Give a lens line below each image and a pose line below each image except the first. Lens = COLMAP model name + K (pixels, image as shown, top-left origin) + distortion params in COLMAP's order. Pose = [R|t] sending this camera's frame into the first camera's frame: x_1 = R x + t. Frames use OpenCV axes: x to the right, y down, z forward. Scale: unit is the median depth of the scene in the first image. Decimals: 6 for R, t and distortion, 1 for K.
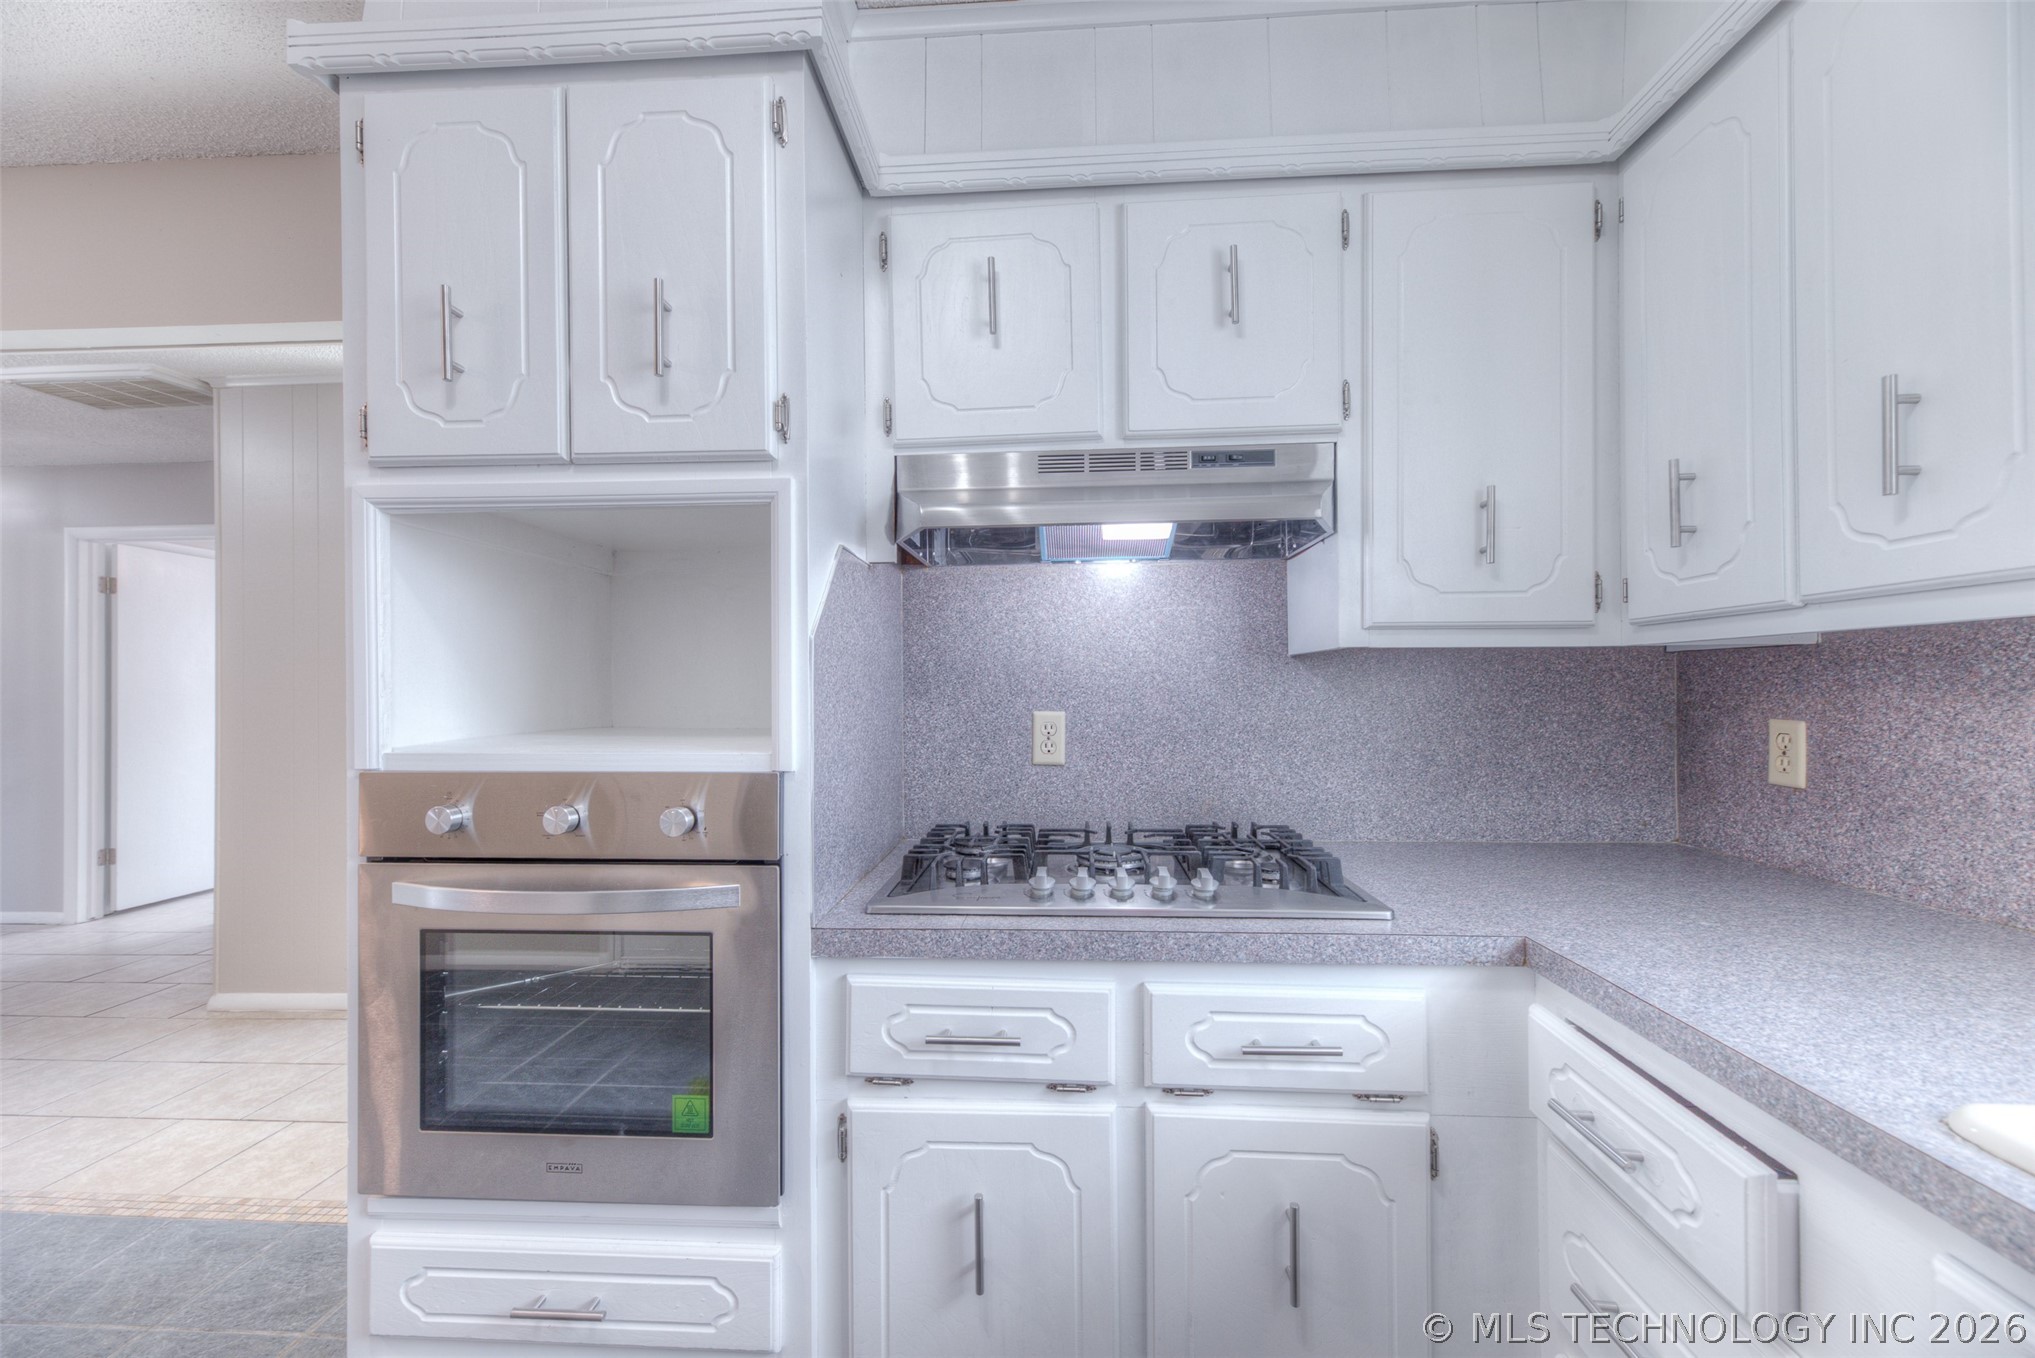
lens RADIAL K [[810.5, 0, 1015.5], [0, 810.5, 688.4], [0, 0, 1]] dist [0.015471, -0.004150]
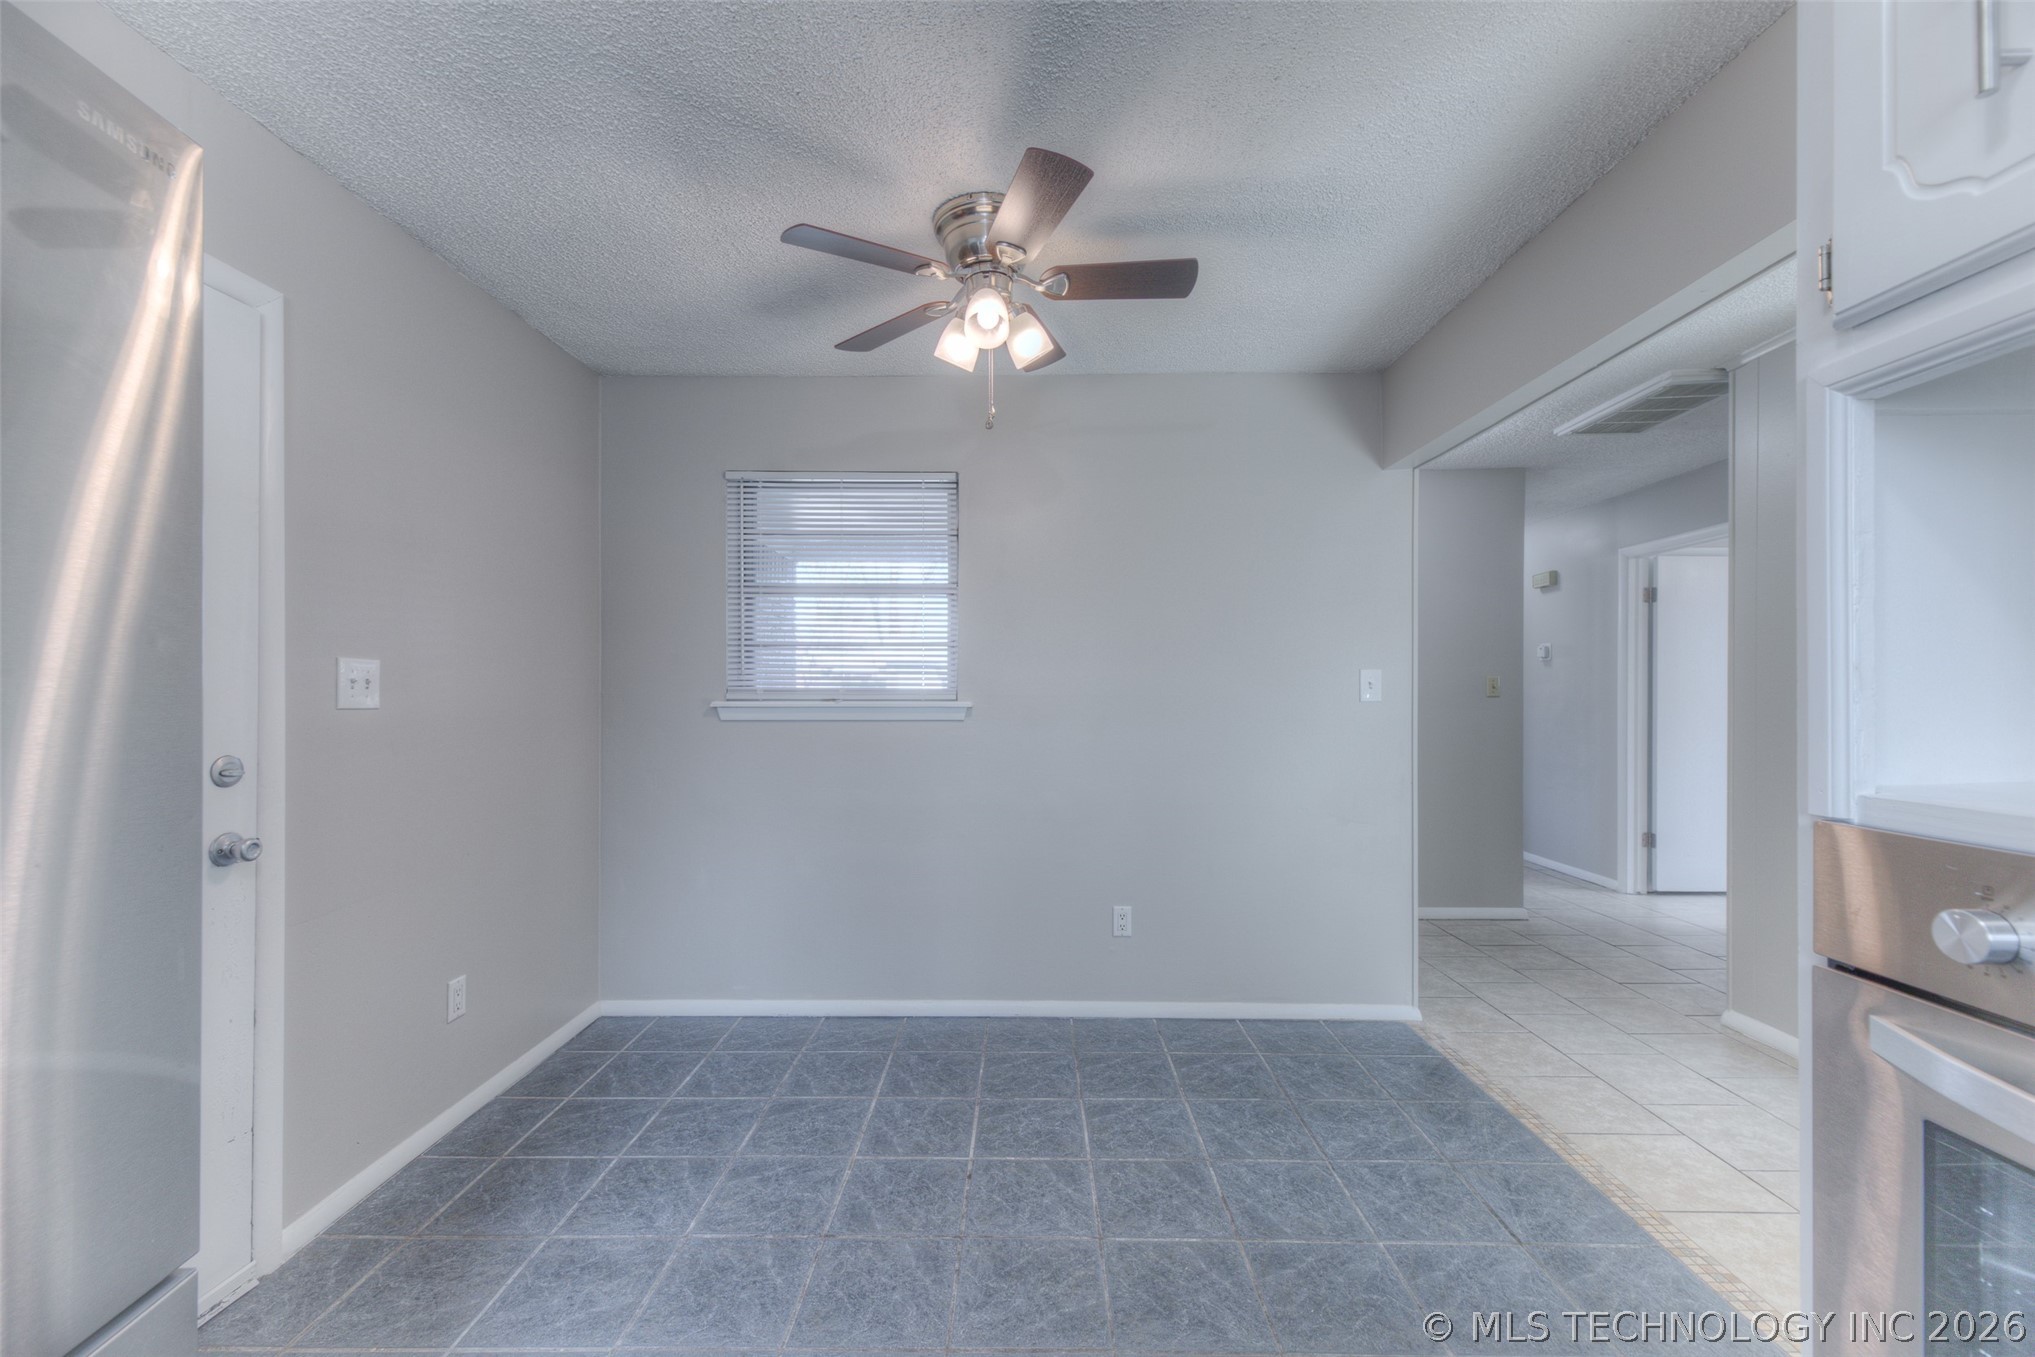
lens RADIAL K [[810.5, 0, 1015.5], [0, 810.5, 687.9], [0, 0, 1]] dist [0.015471, -0.004150]
pose [[0.051846, 0.002070, -0.998653, -0.094974], [-0.002931, 0.999994, 0.001921, 0.000142], [0.998651, 0.002827, 0.051851, 0.165662]]
